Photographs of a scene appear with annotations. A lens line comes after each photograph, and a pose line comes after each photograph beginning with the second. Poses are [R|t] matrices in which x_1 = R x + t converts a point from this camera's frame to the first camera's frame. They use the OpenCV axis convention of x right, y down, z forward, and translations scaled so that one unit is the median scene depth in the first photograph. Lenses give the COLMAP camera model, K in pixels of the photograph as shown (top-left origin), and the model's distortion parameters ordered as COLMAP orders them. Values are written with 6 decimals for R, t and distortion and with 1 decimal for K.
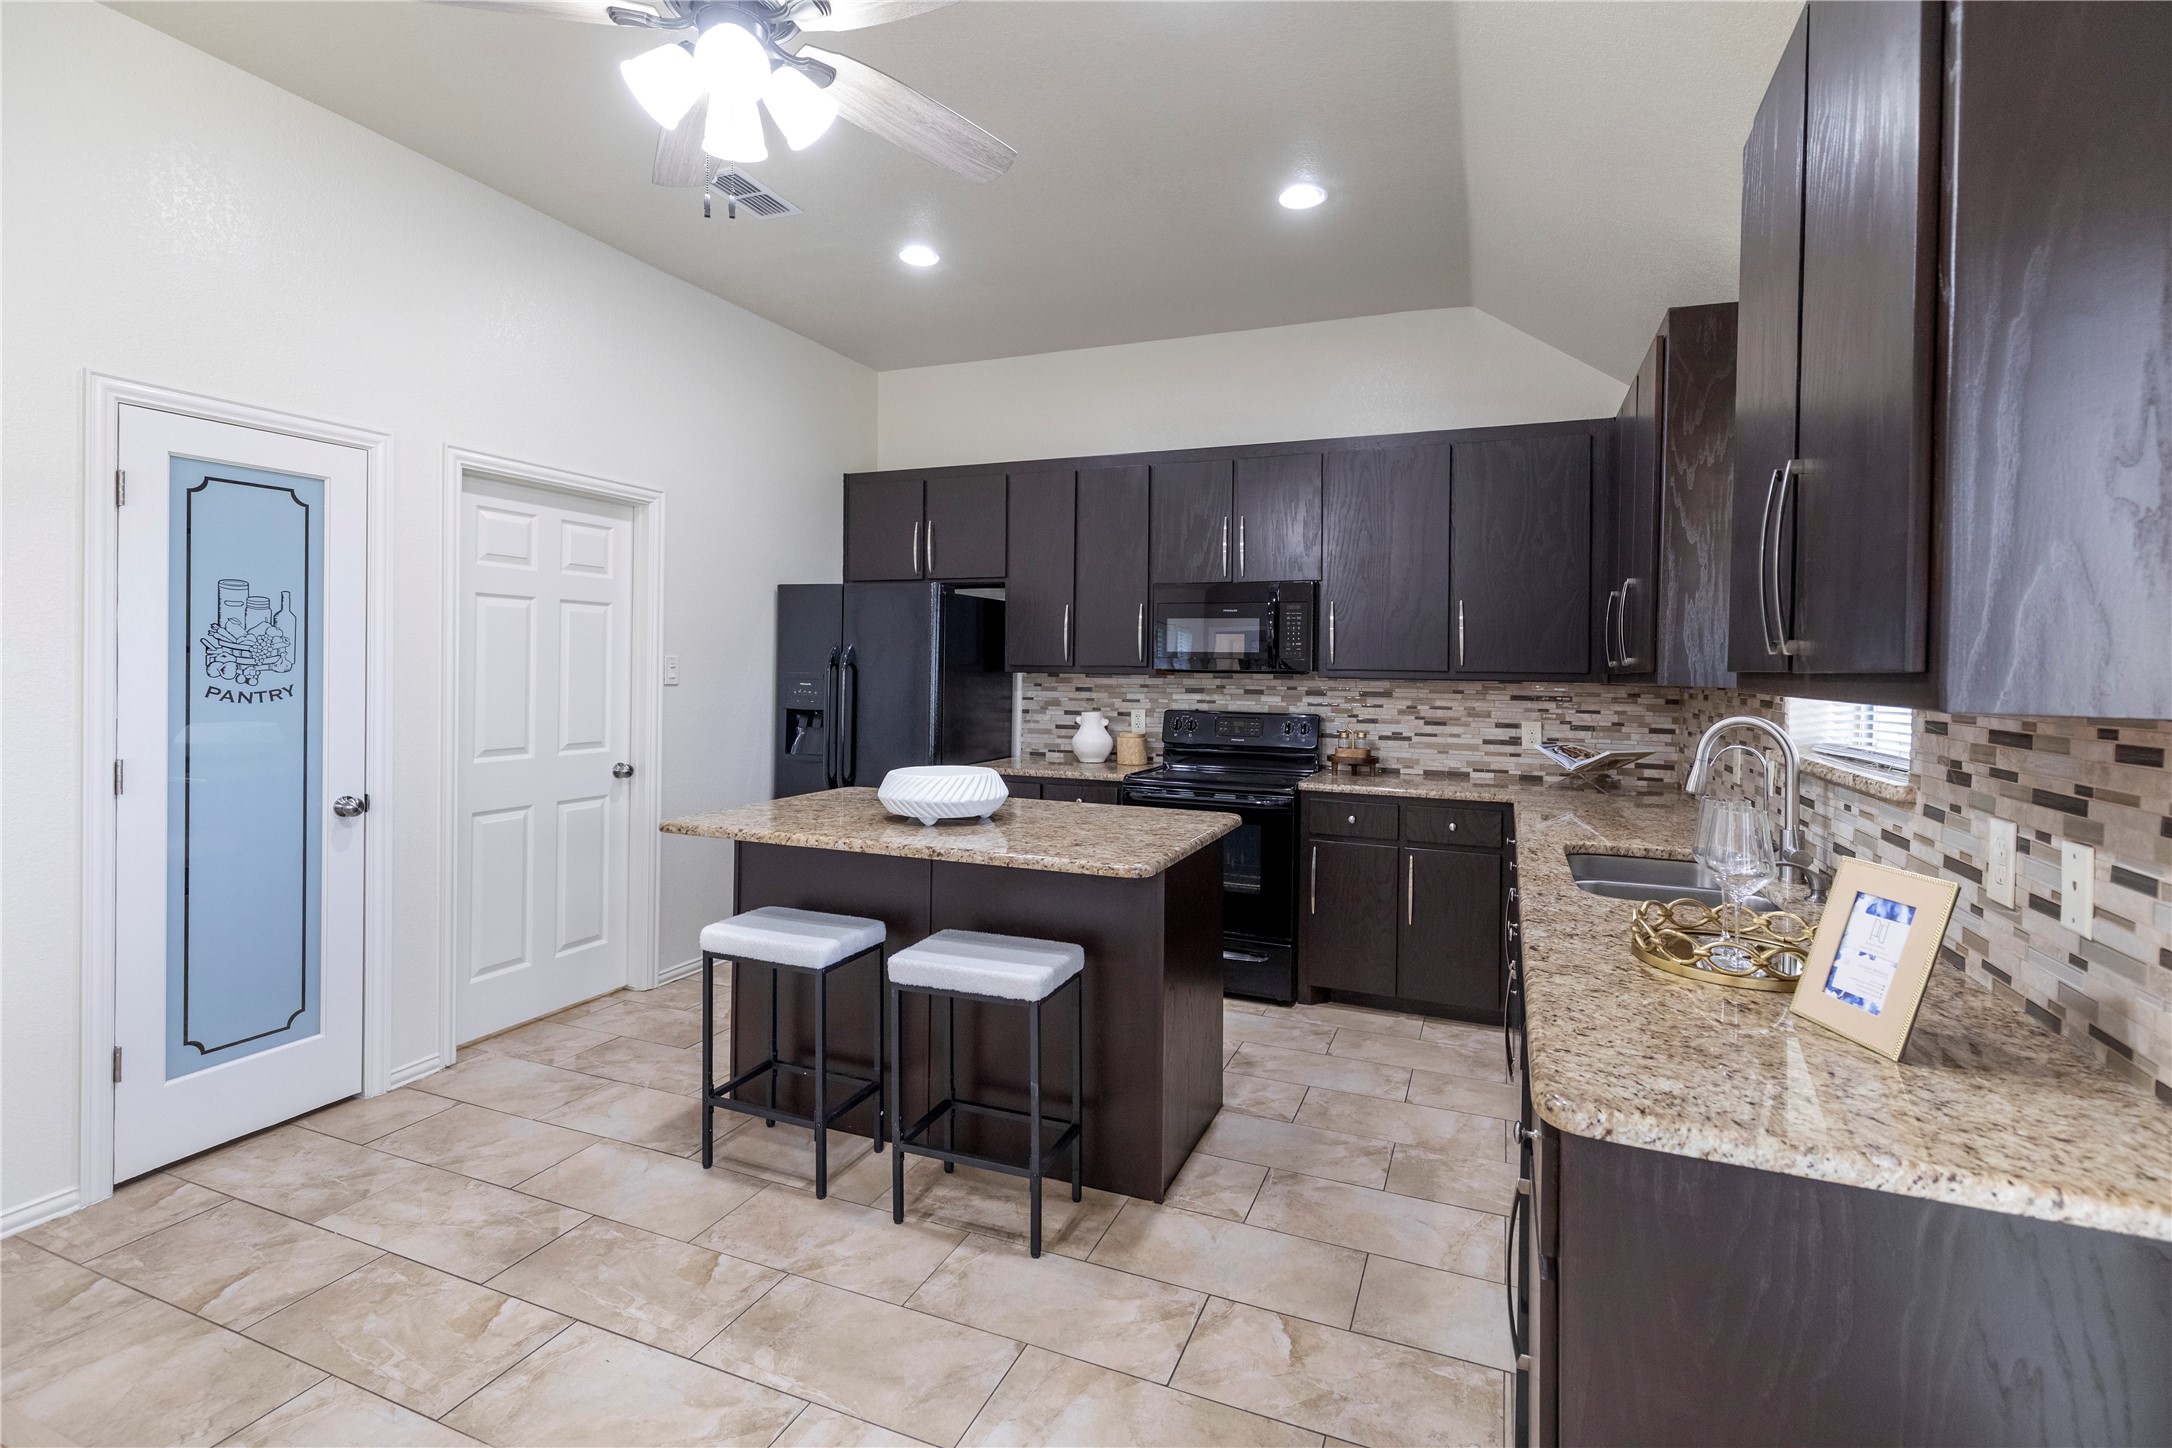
lens RADIAL K [[1004.2, 0, 1092.1], [0, 1004.2, 663.7], [0, 0, 1]] dist [0.002845, 0.001315]
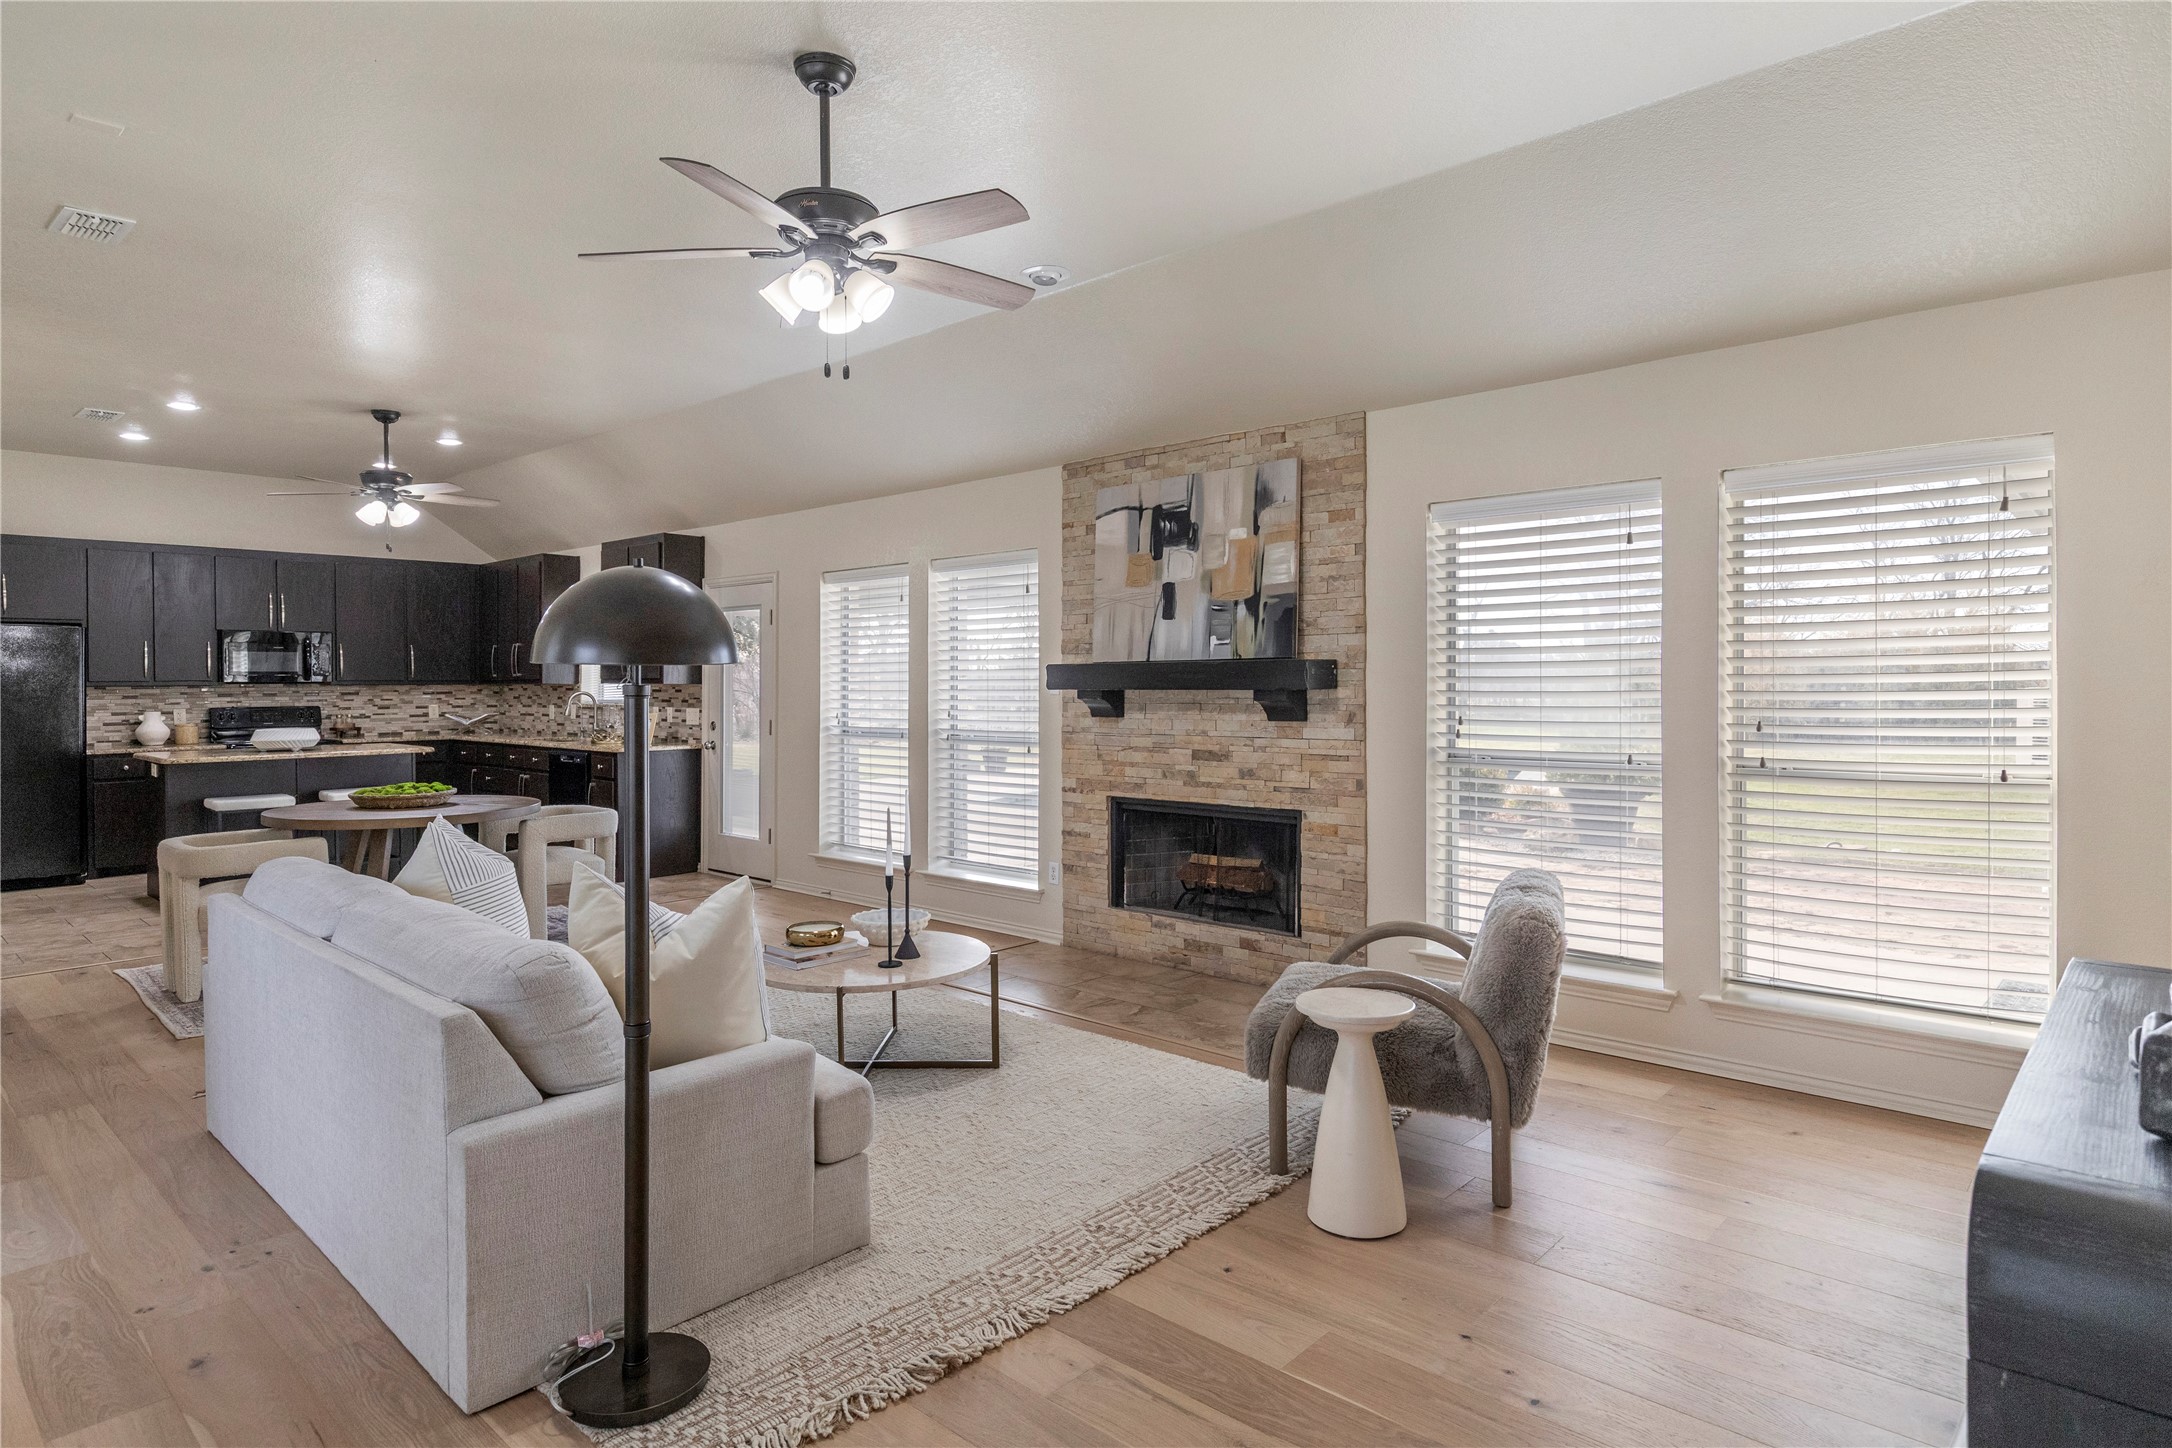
lens RADIAL K [[1205.1, 0, 1103.0], [0, 1205.1, 693.0], [0, 0, 1]] dist [-0.006348, -0.002561]
pose [[0.340716, -0.027749, 0.939757, -1.345712], [0.007193, 0.999612, 0.026909, -0.020399], [-0.940139, -0.002409, 0.340783, -1.065194]]
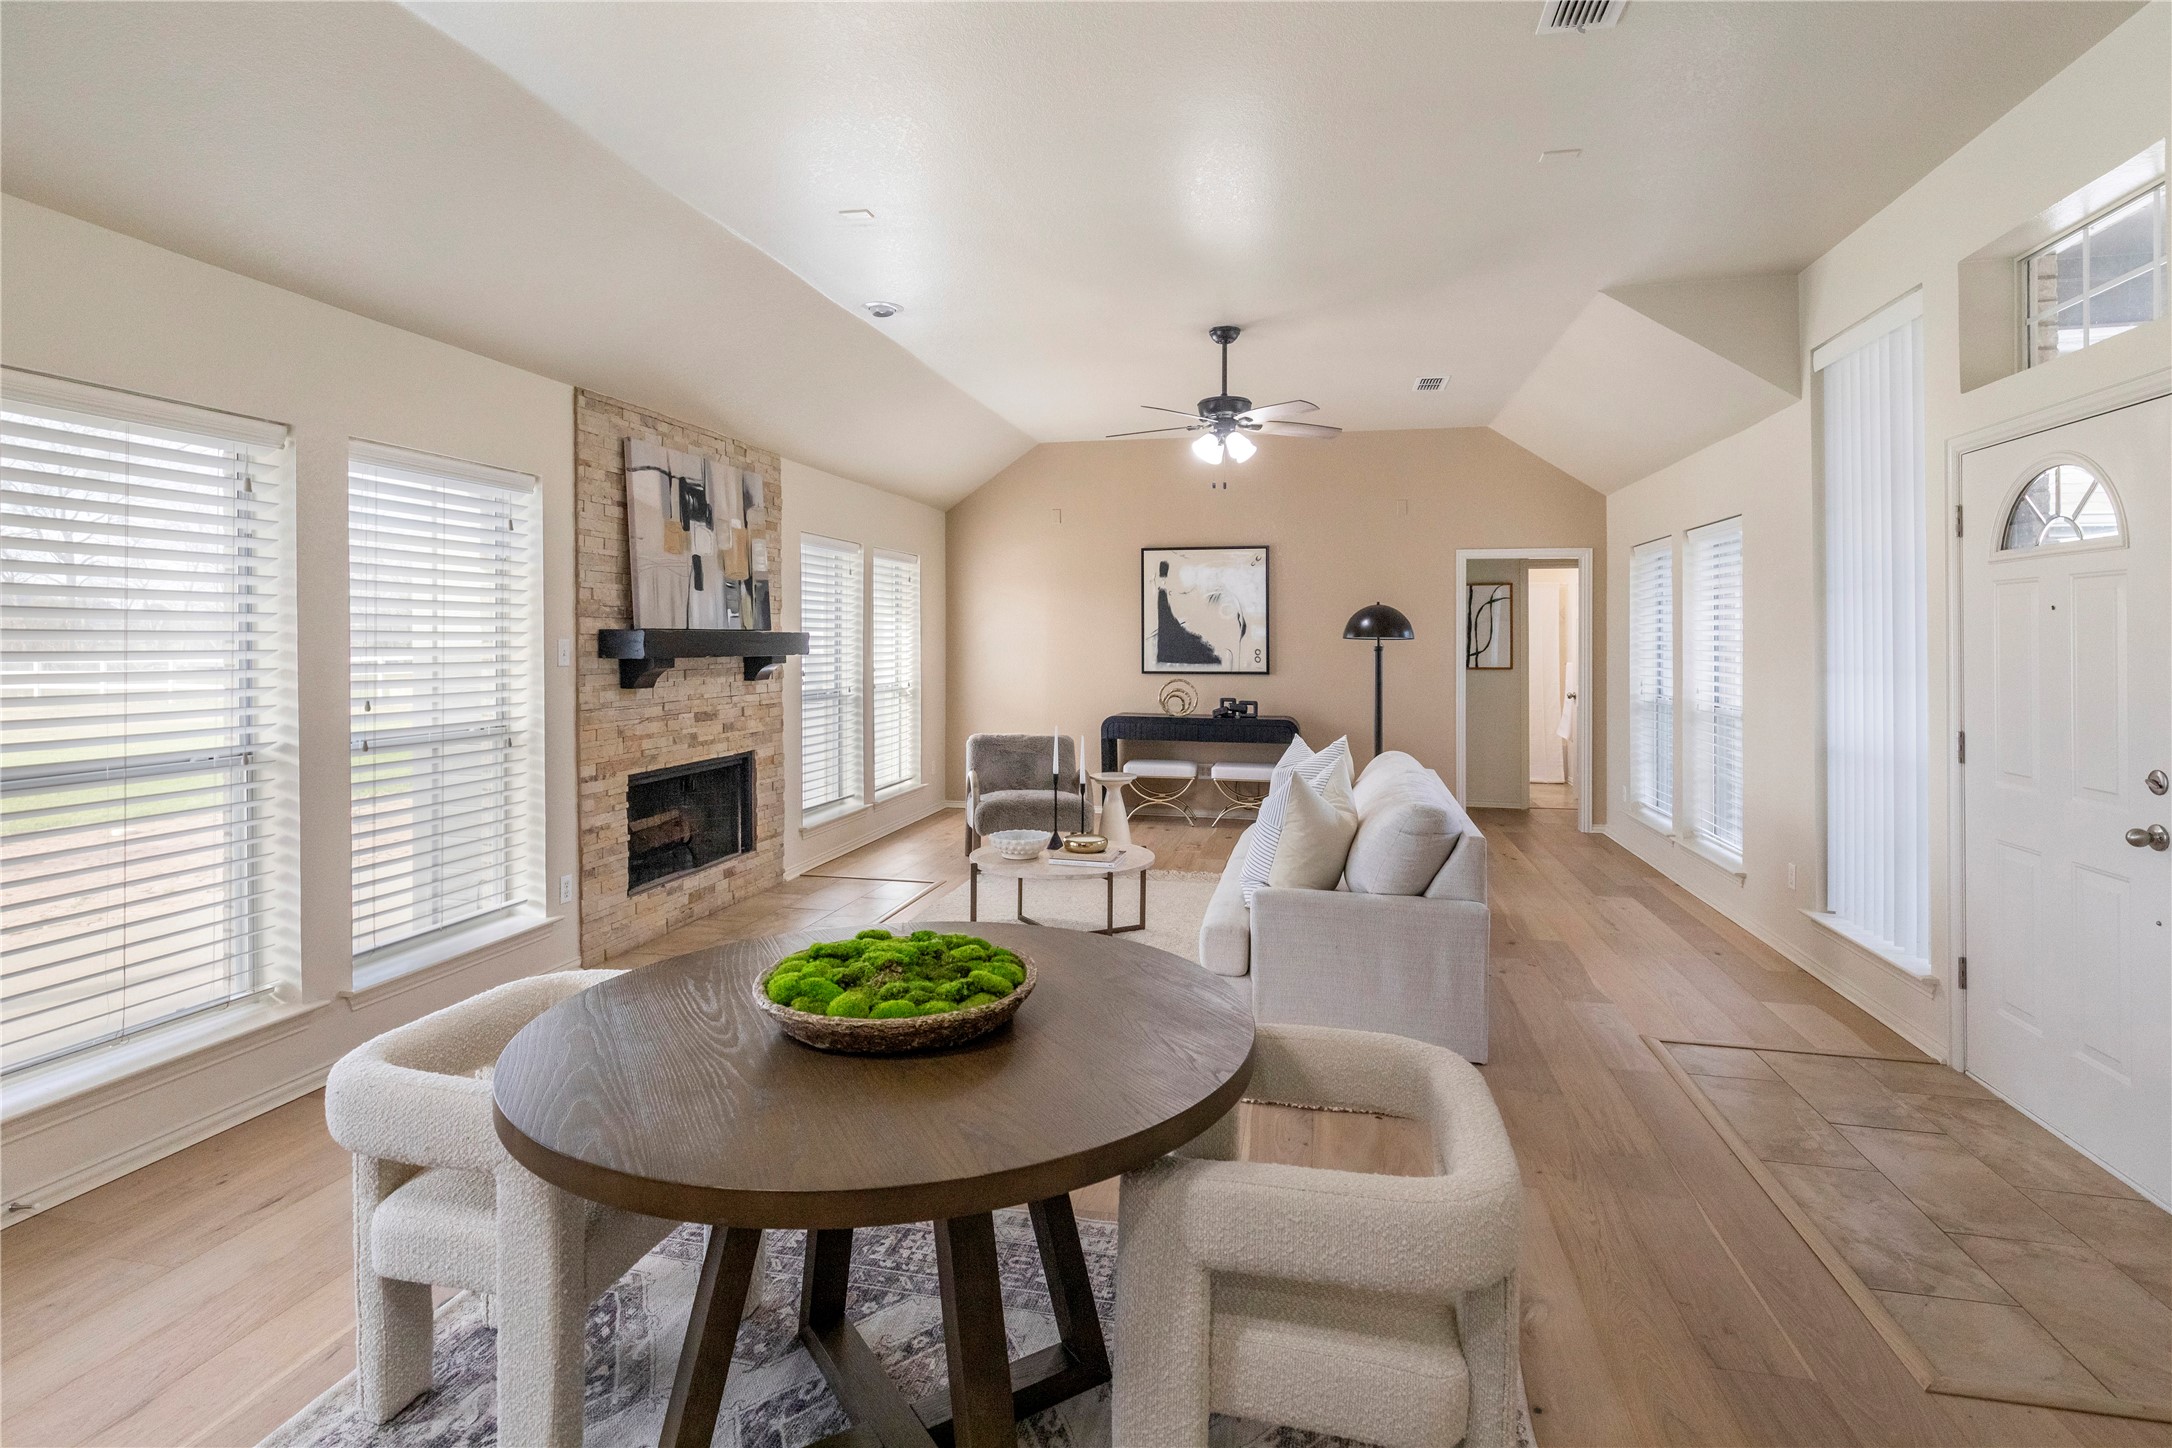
lens RADIAL K [[1079.2, 0, 1069.8], [0, 1079.2, 648.3], [0, 0, 1]] dist [-0.004484, -0.002043]
pose [[-0.987487, -0.014408, -0.157041, -0.355578], [-0.014483, 0.999895, -0.000662, -0.004328], [0.157034, 0.001621, -0.987592, 0.535935]]
